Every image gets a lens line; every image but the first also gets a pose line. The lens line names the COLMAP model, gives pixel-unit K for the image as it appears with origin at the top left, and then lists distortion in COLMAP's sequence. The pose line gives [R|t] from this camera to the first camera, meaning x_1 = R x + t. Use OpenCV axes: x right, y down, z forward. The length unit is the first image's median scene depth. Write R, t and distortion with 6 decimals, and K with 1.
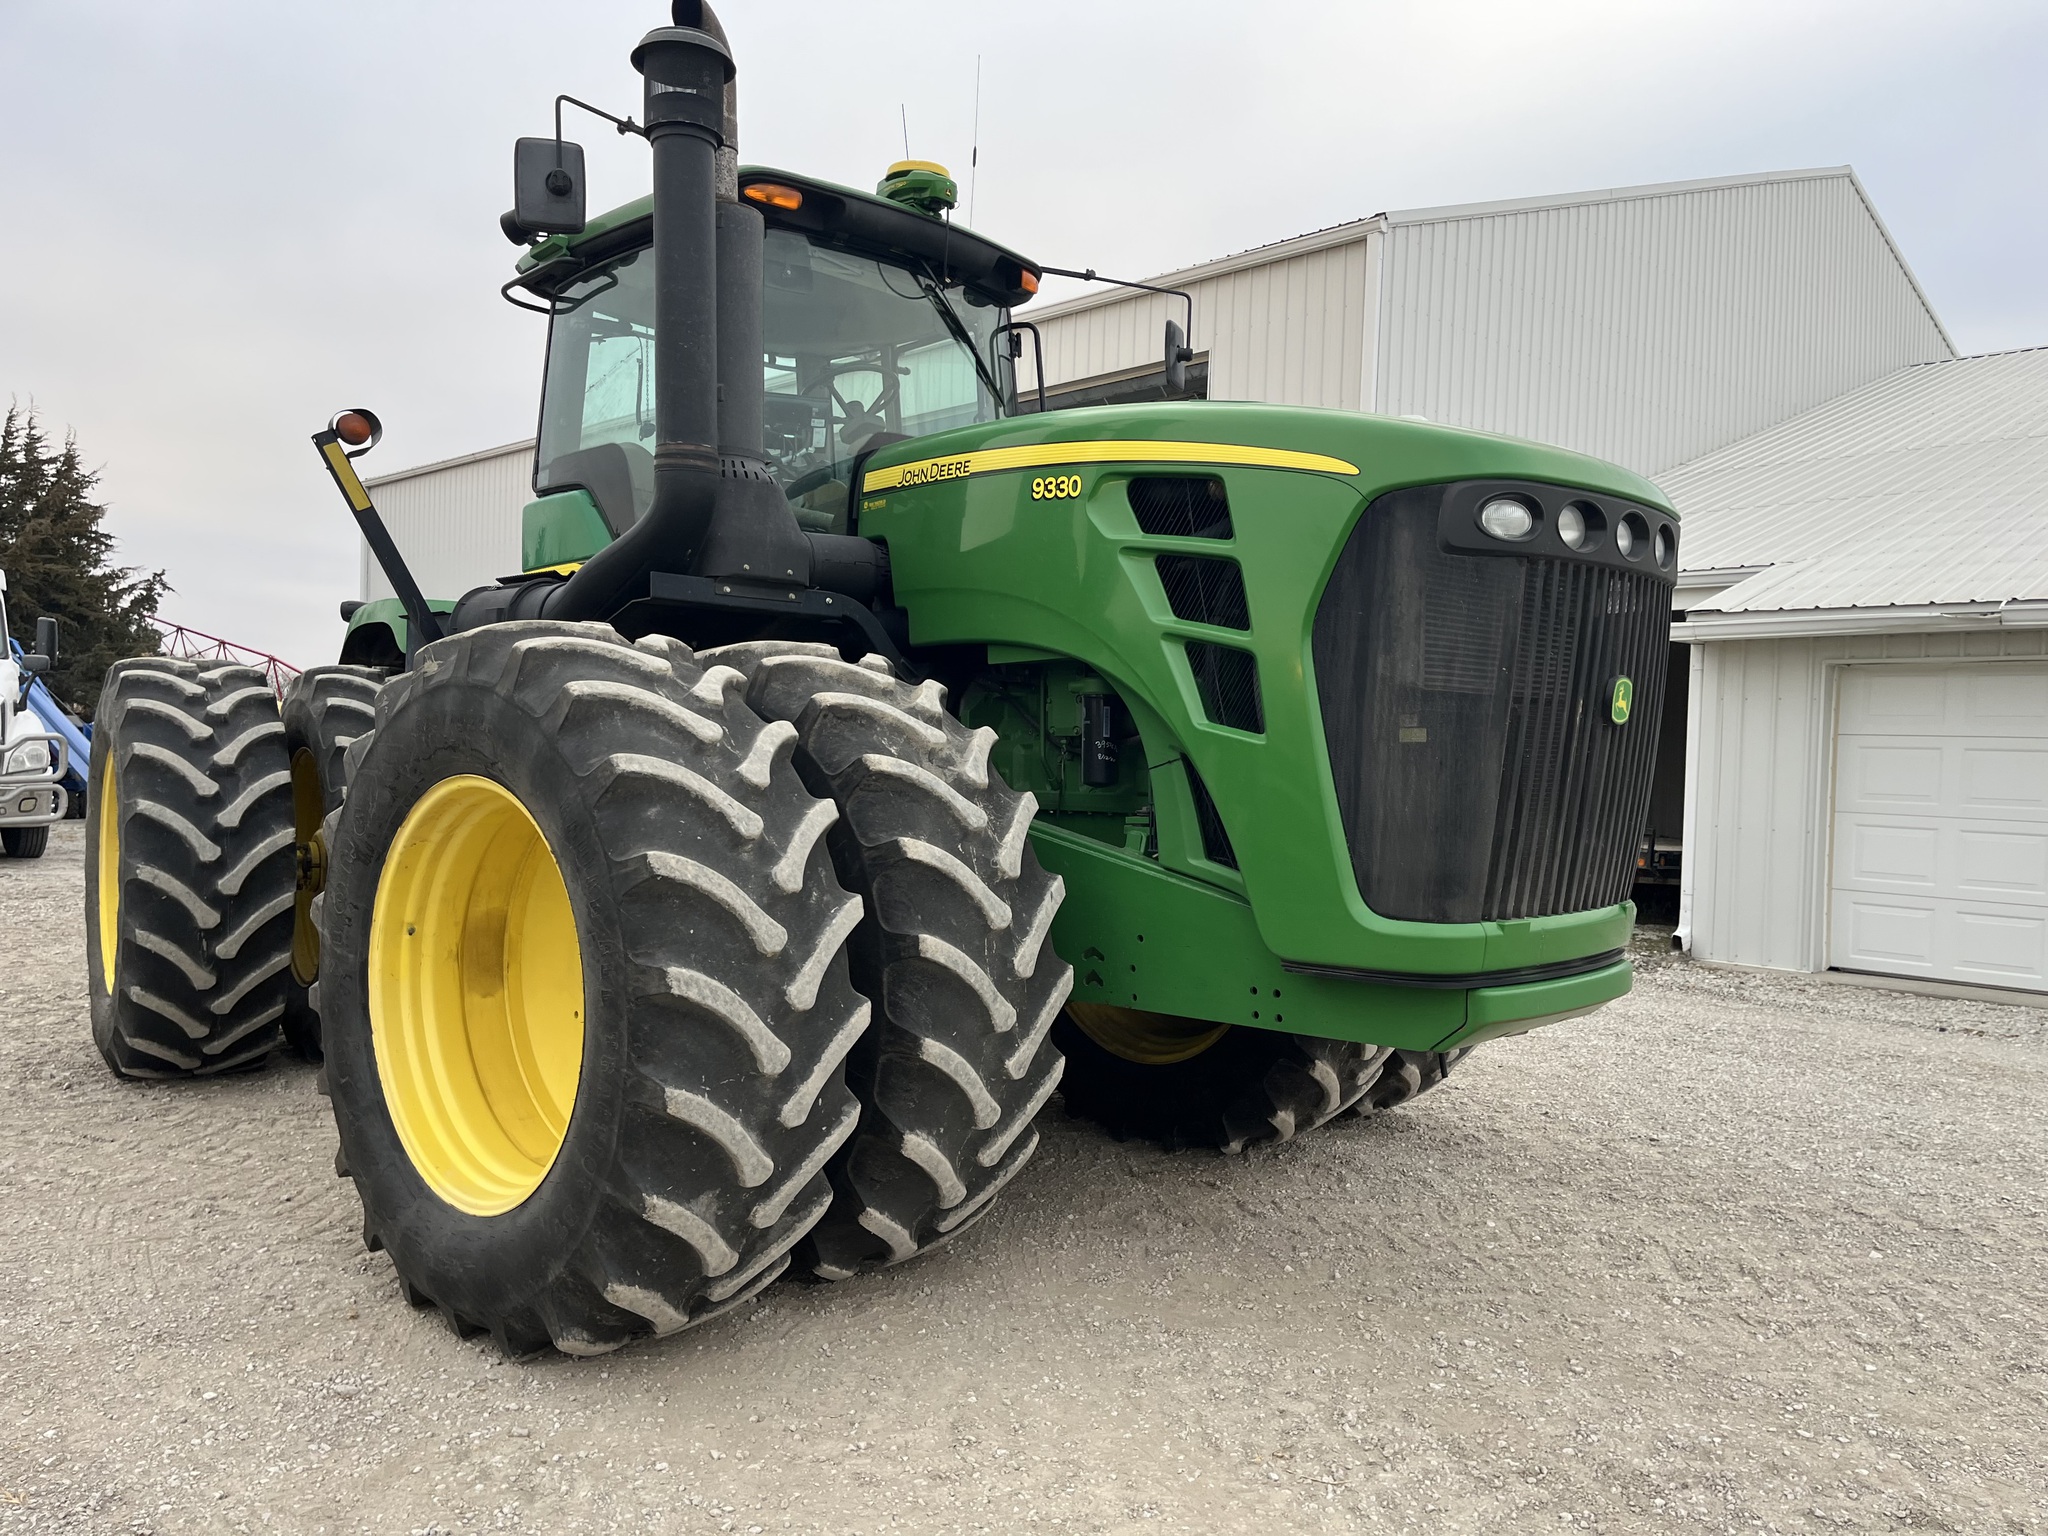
lens RADIAL K [[1584.6, 0, 1031.9], [0, 1584.6, 765.5], [0, 0, 1]] dist [0.039124, -0.029927]
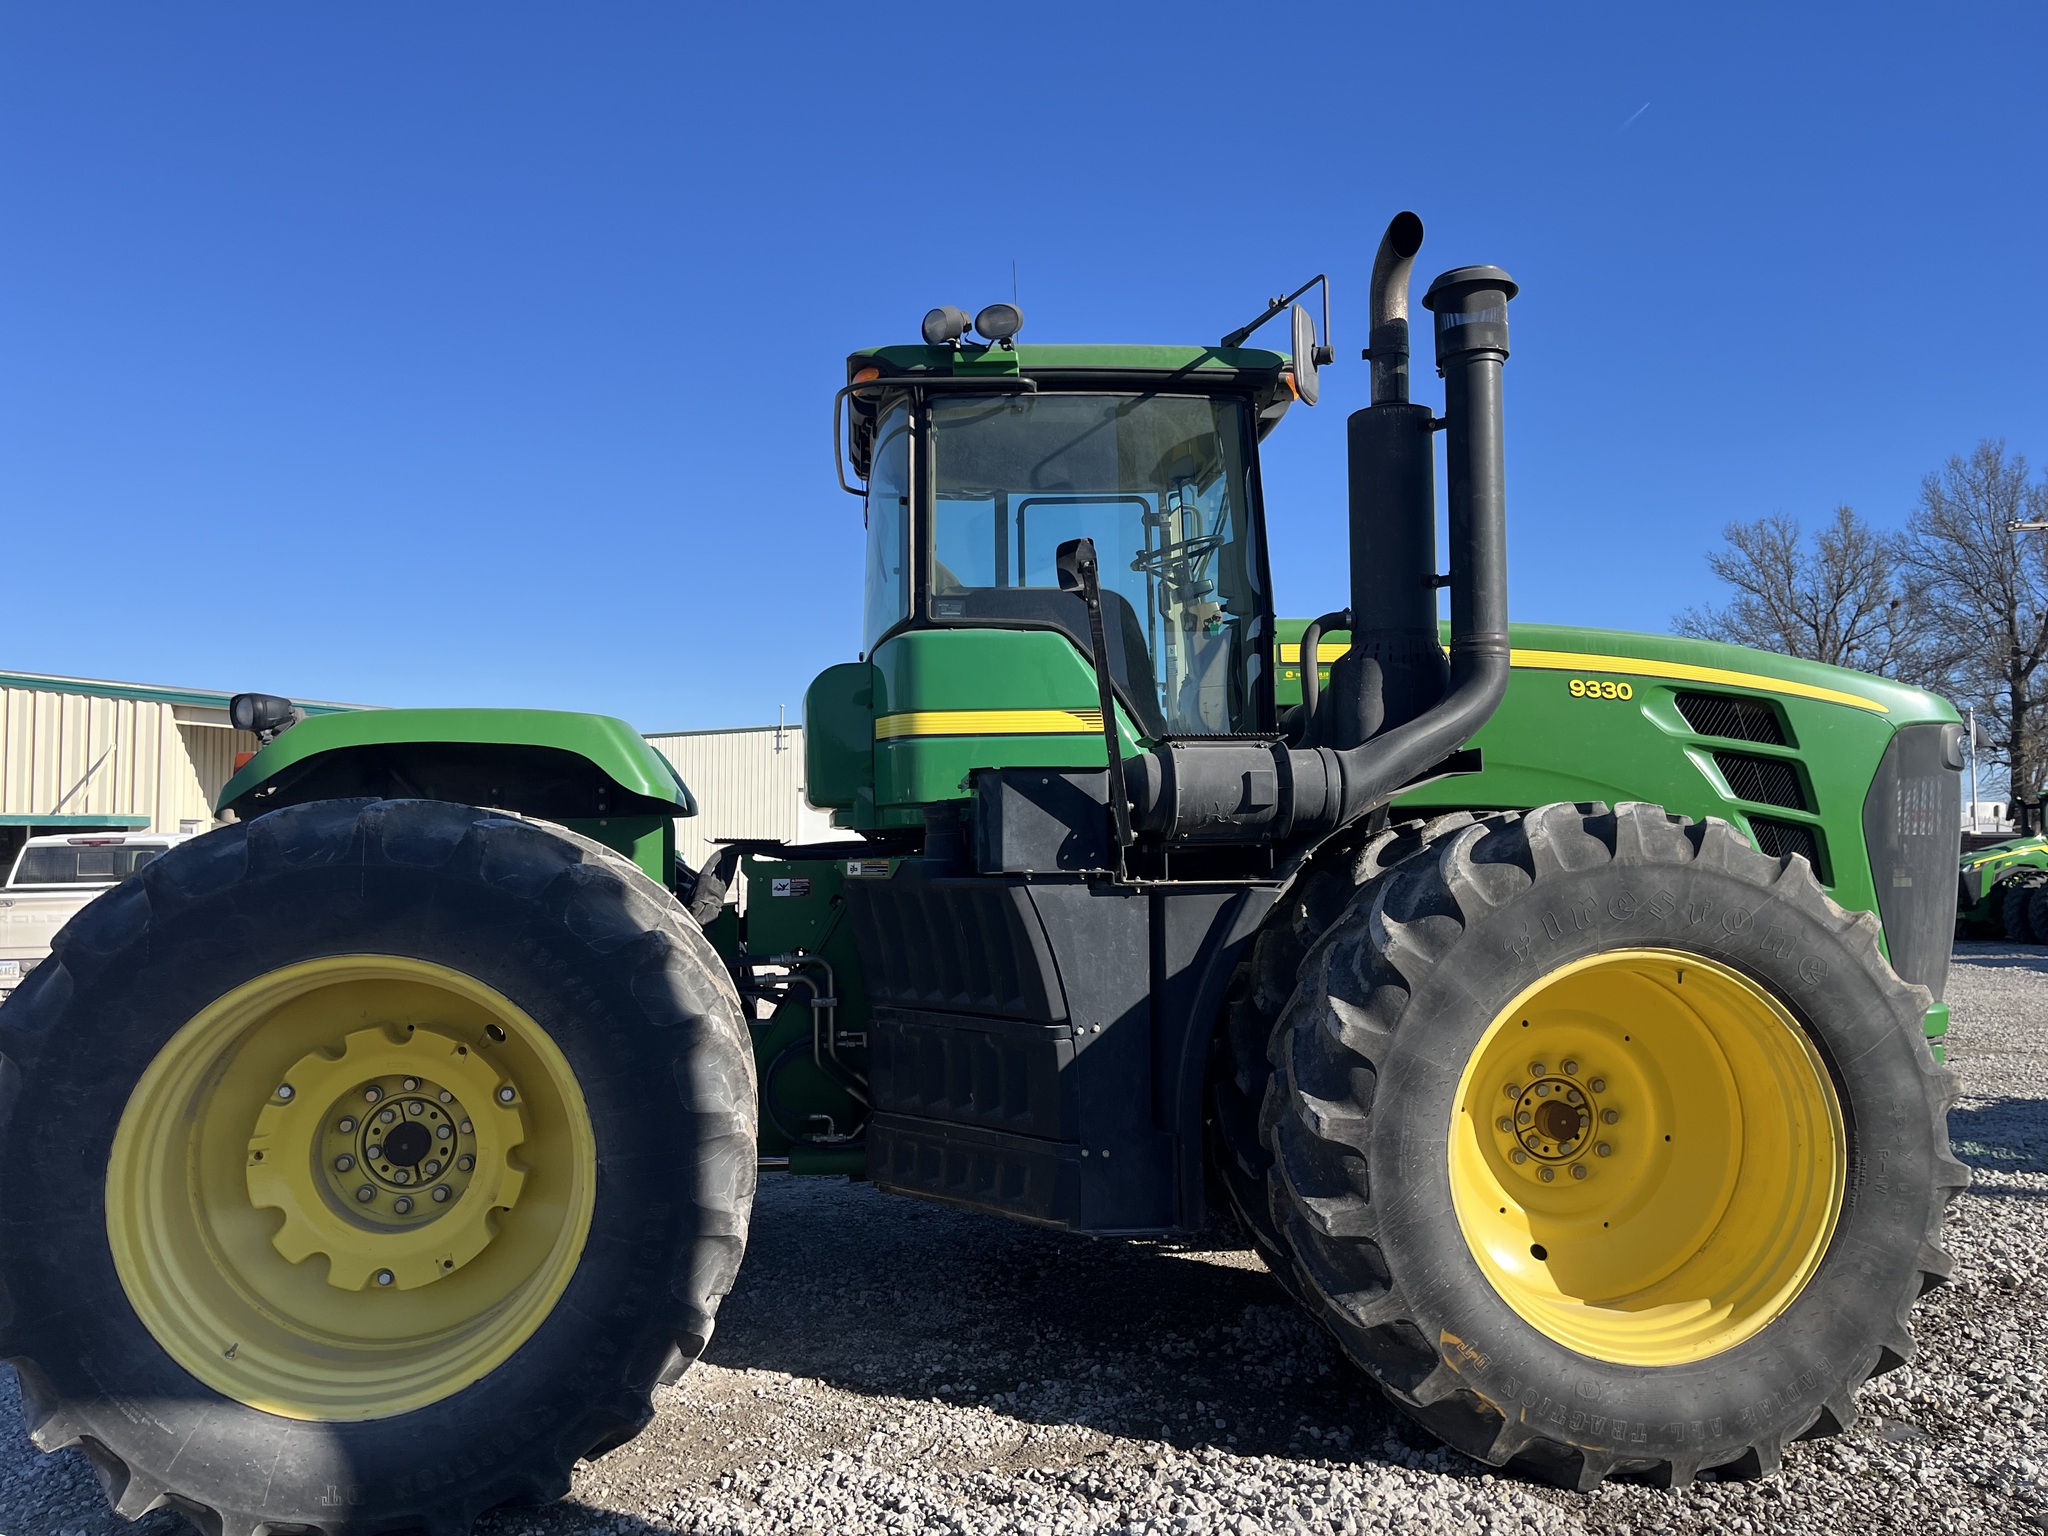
lens RADIAL K [[1584.6, 0, 1015.3], [0, 1584.6, 769.3], [0, 0, 1]] dist [0.039124, -0.029927]
pose [[0.657029, 0.020802, 0.753579, -1.275602], [0.027298, 0.998307, -0.051359, -0.061312], [-0.753371, 0.054315, 0.655348, 0.538539]]
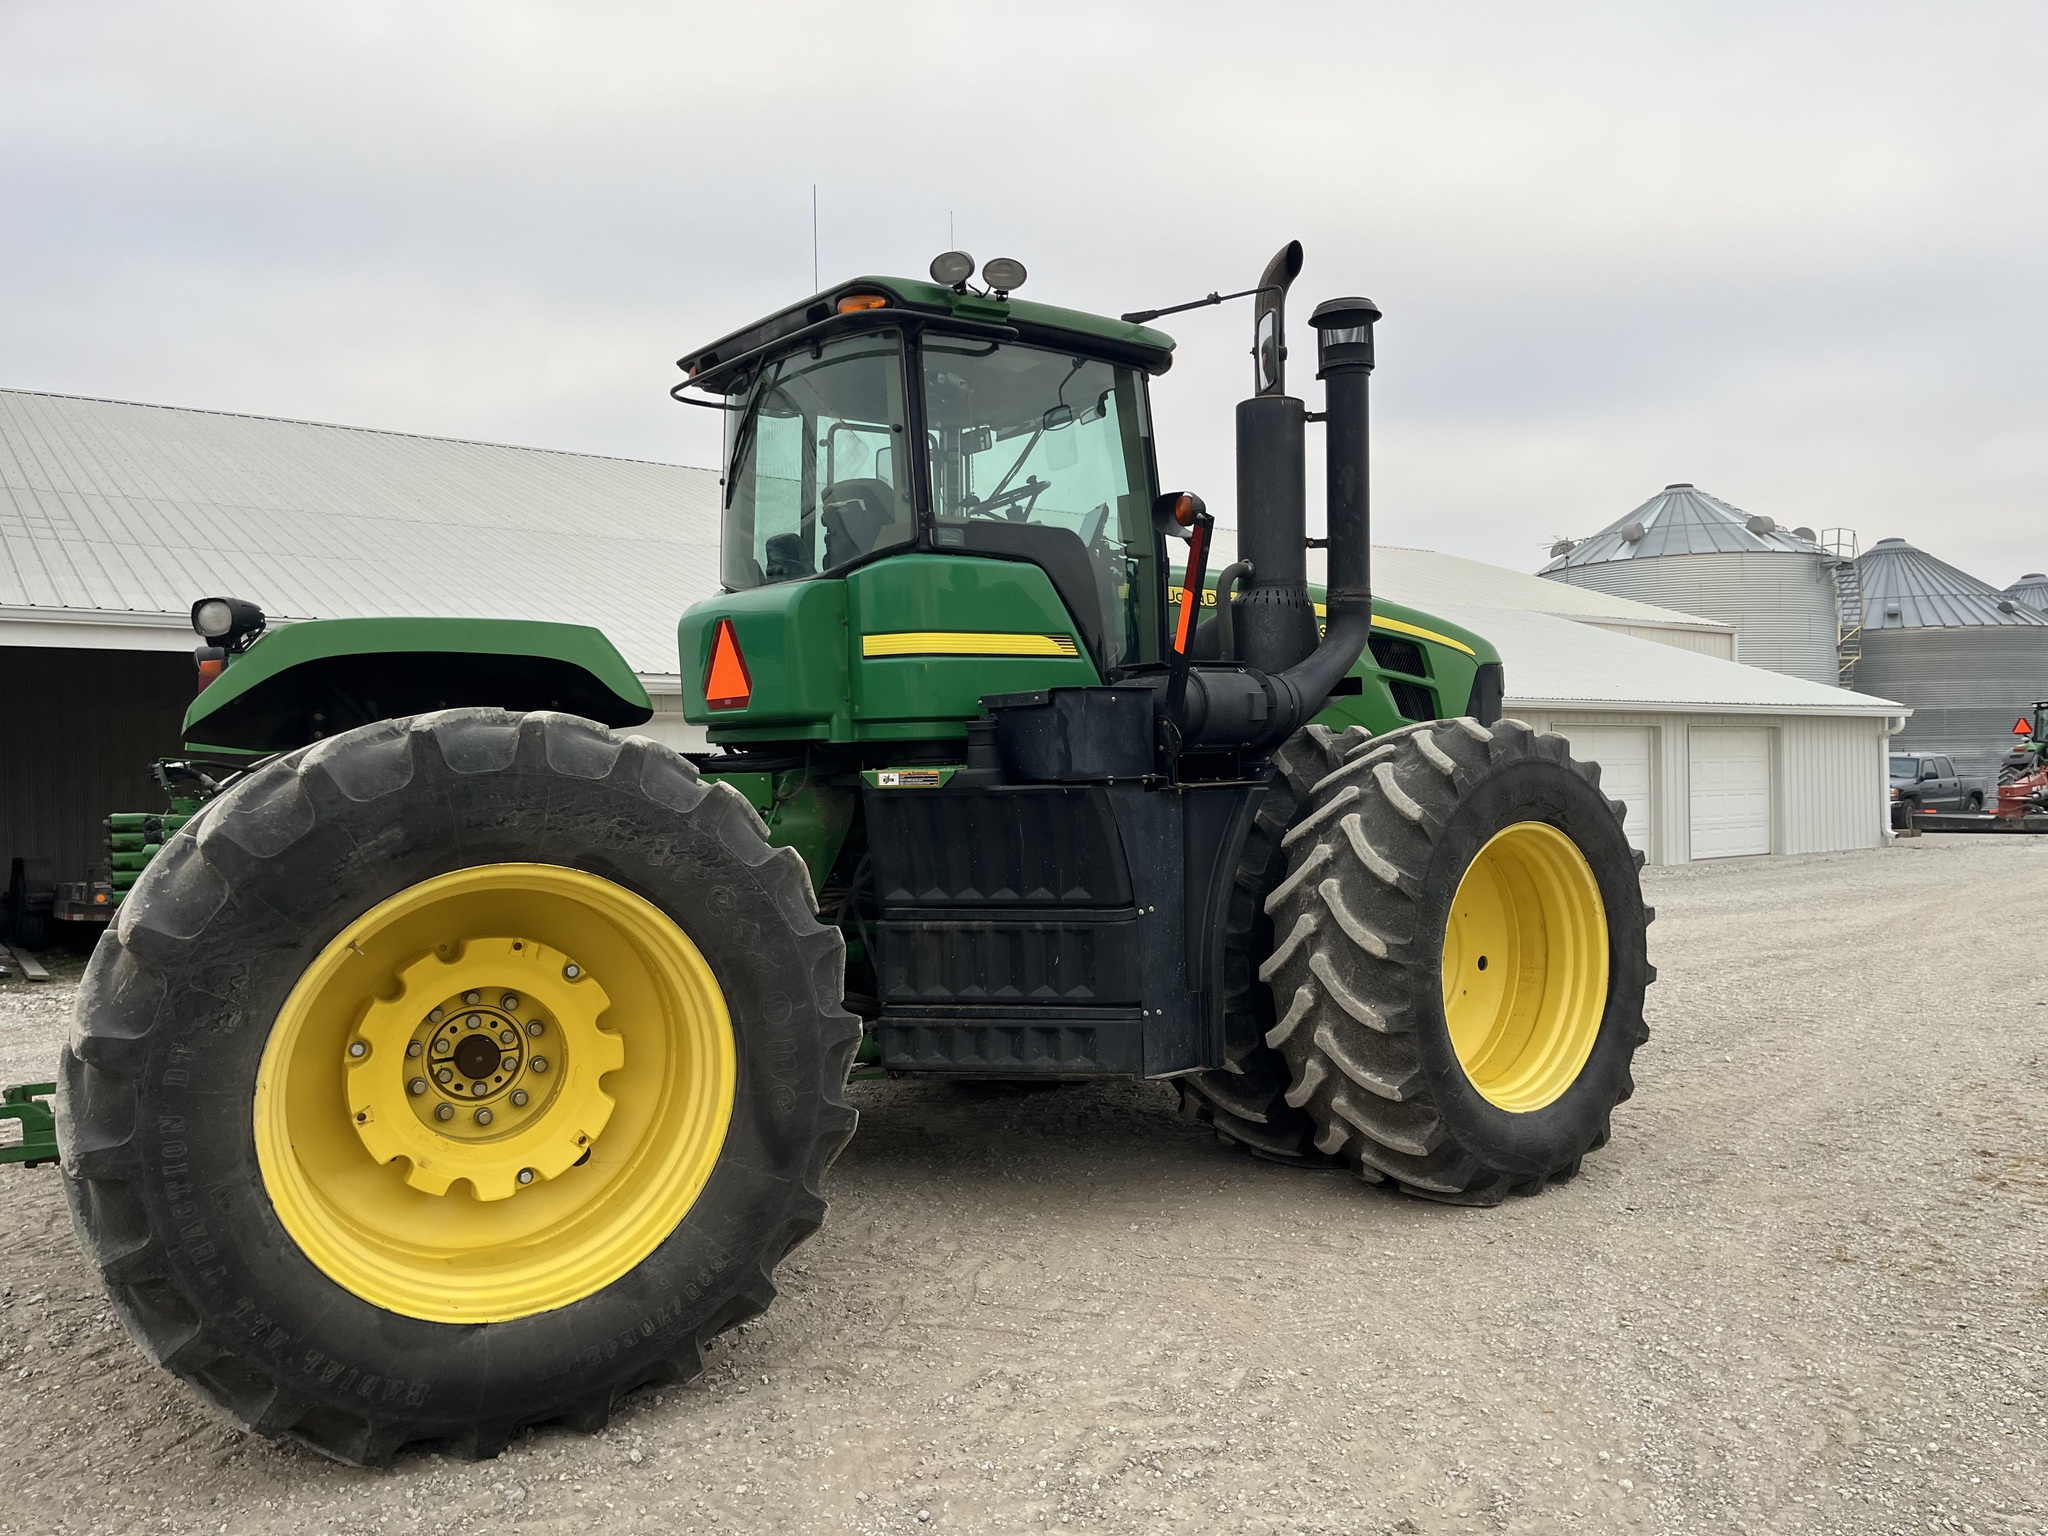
lens RADIAL K [[1584.6, 0, 1062.0], [0, 1584.6, 788.1], [0, 0, 1]] dist [0.039124, -0.029927]
pose [[0.115574, -0.035146, 0.992677, -1.680788], [0.035950, 0.998867, 0.031180, -0.077683], [-0.992648, 0.032083, 0.116706, 1.116088]]
